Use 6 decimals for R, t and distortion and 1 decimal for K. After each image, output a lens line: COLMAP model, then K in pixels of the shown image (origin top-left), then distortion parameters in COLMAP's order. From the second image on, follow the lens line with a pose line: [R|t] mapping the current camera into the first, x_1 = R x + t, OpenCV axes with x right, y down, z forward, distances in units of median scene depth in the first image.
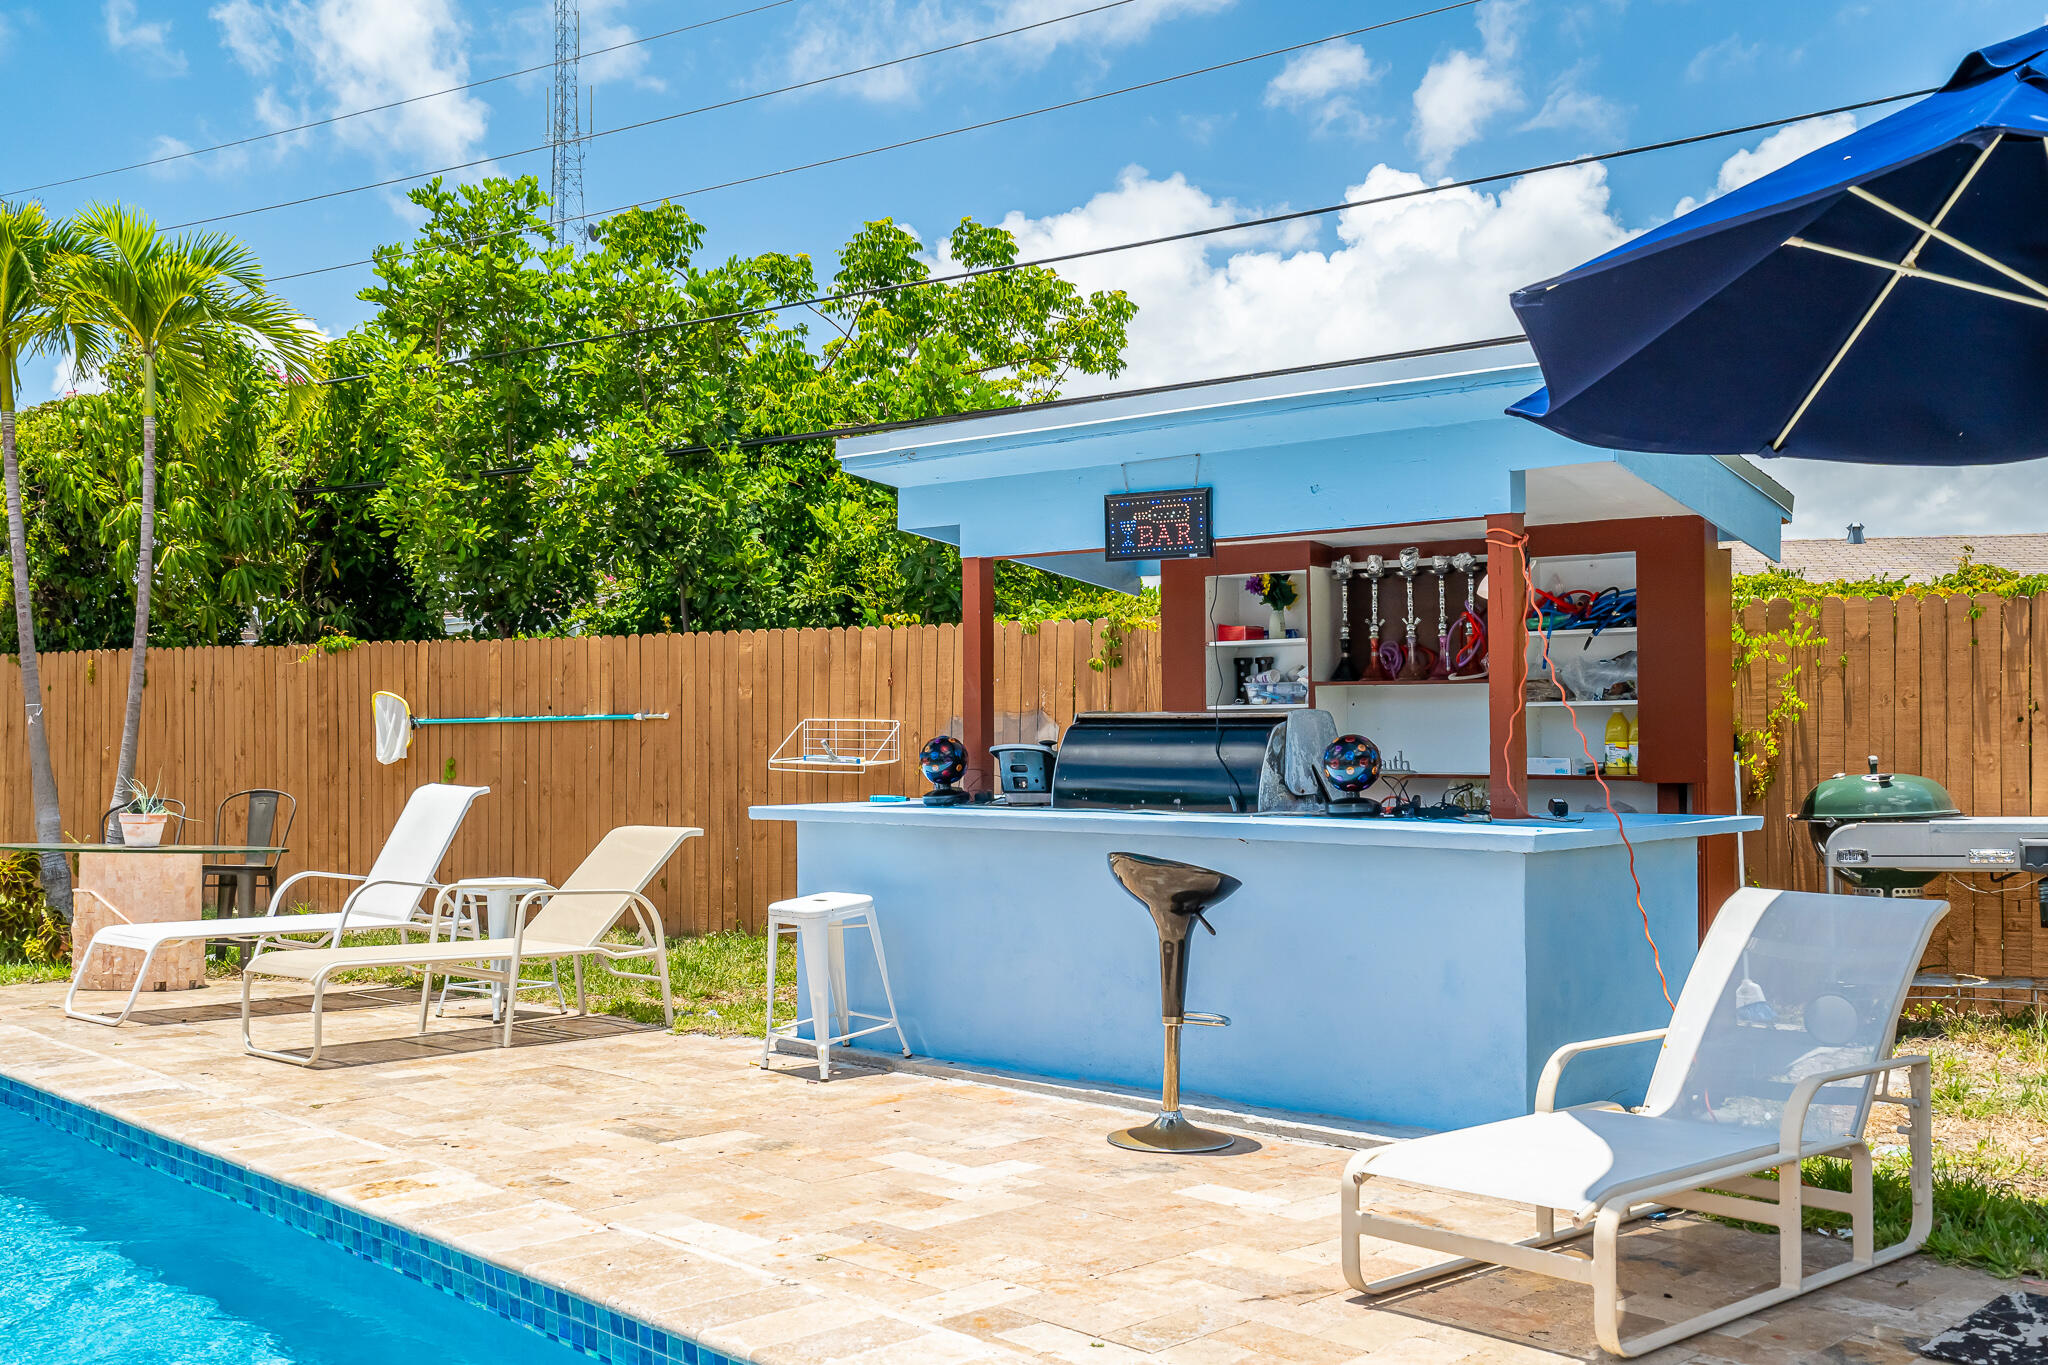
lens RADIAL K [[2072.3, 0, 1021.7], [0, 2072.3, 765.1], [0, 0, 1]] dist [0.018178, -0.007683]
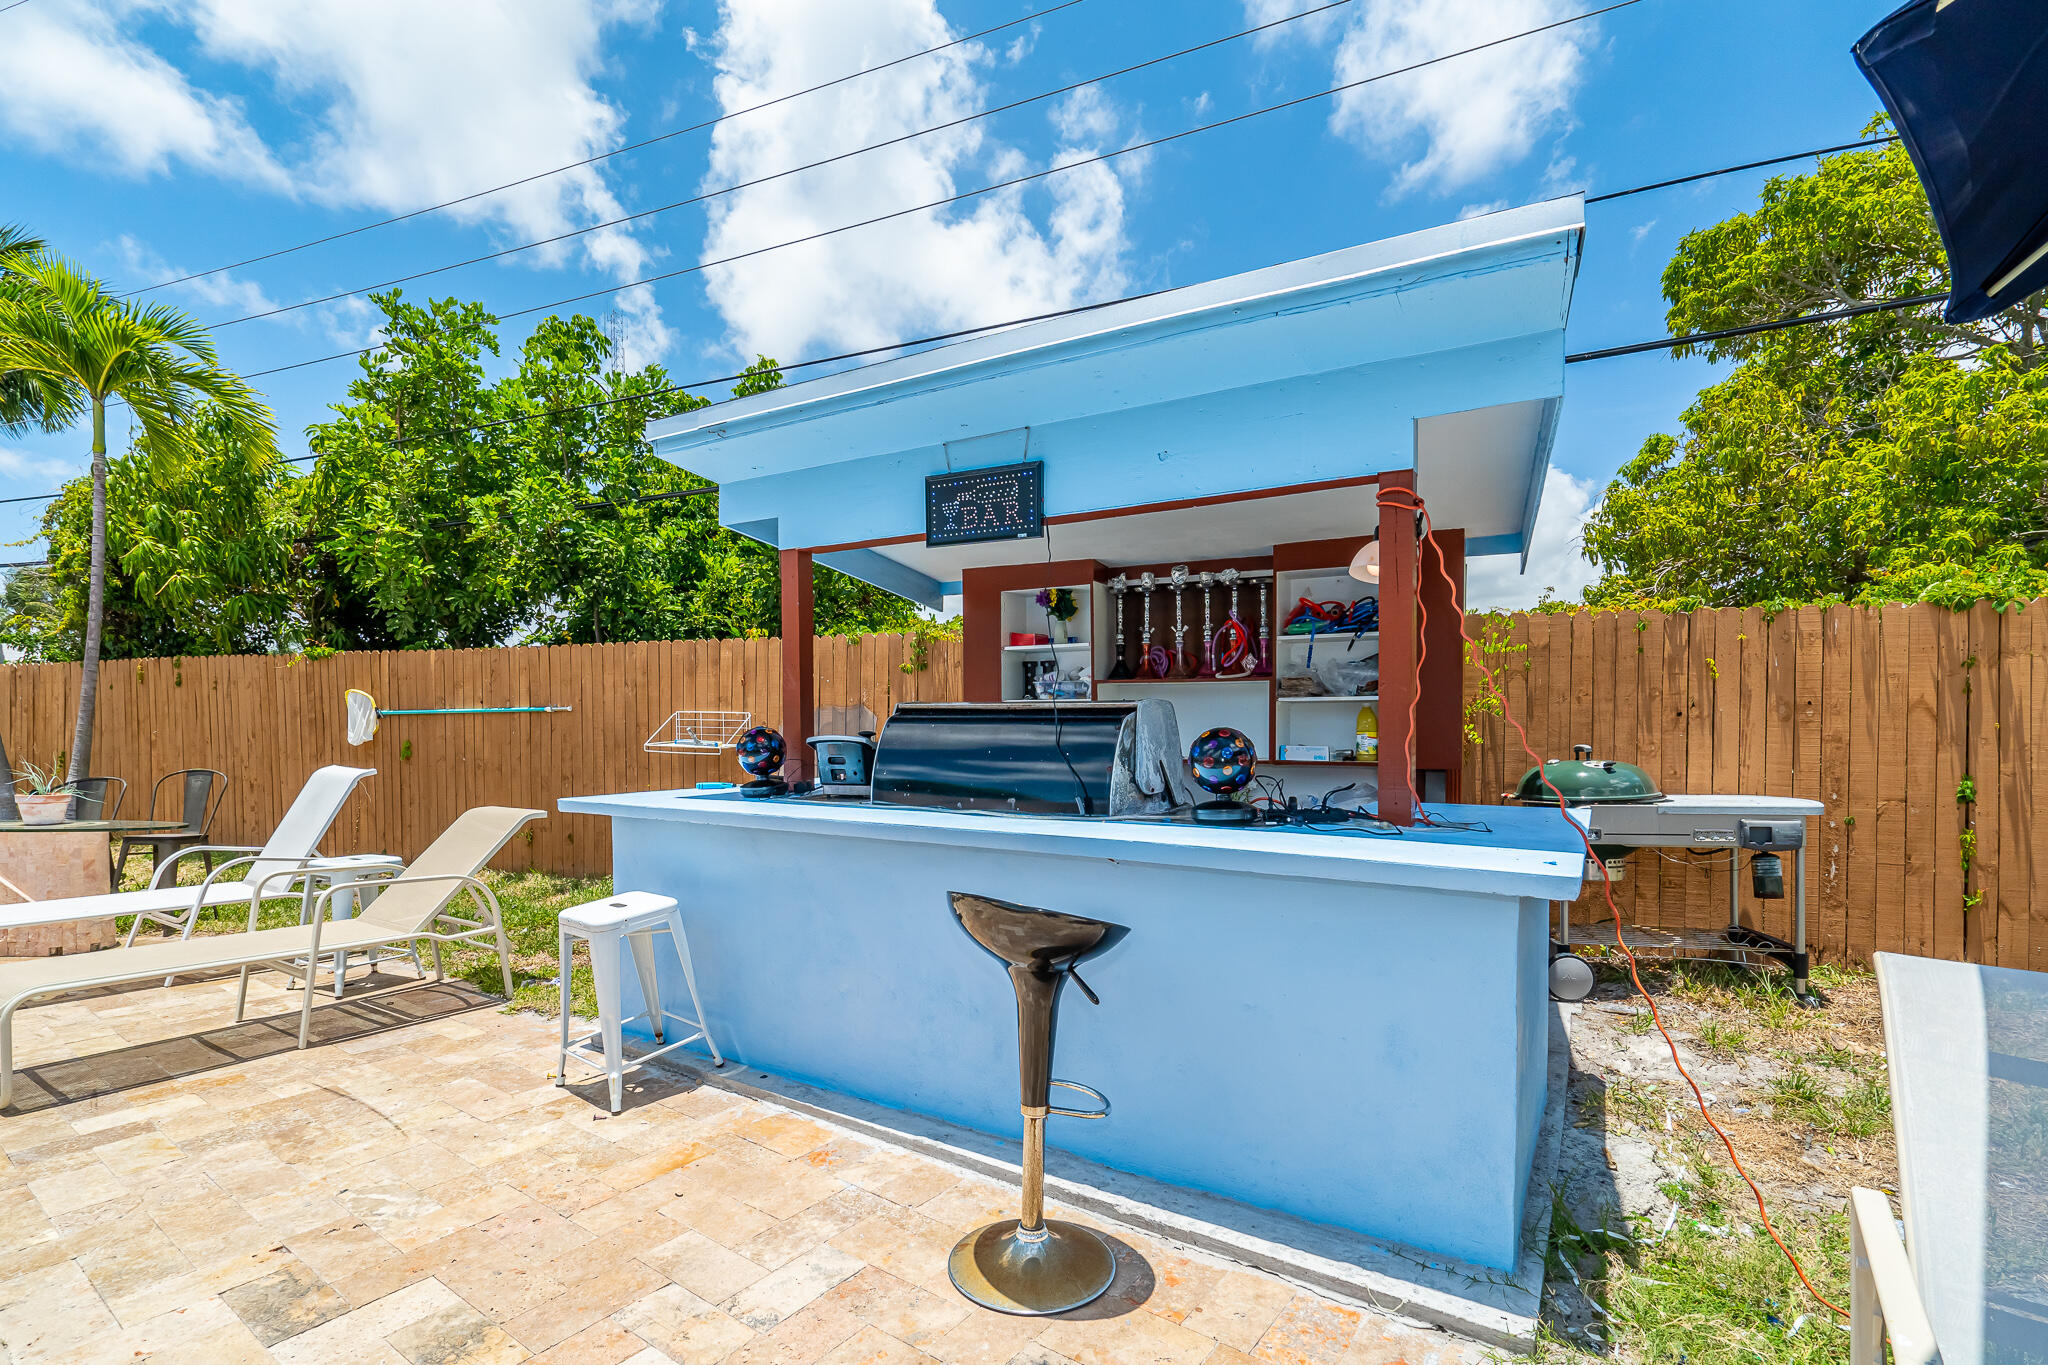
lens RADIAL K [[948.2, 0, 1015.7], [0, 948.2, 762.4], [0, 0, 1]] dist [-0.001229, 0.000071]
pose [[0.986393, -0.005039, 0.164330, 0.007638], [0.000420, 0.999604, 0.028129, -0.009245], [-0.164407, -0.027677, 0.986004, 0.504398]]
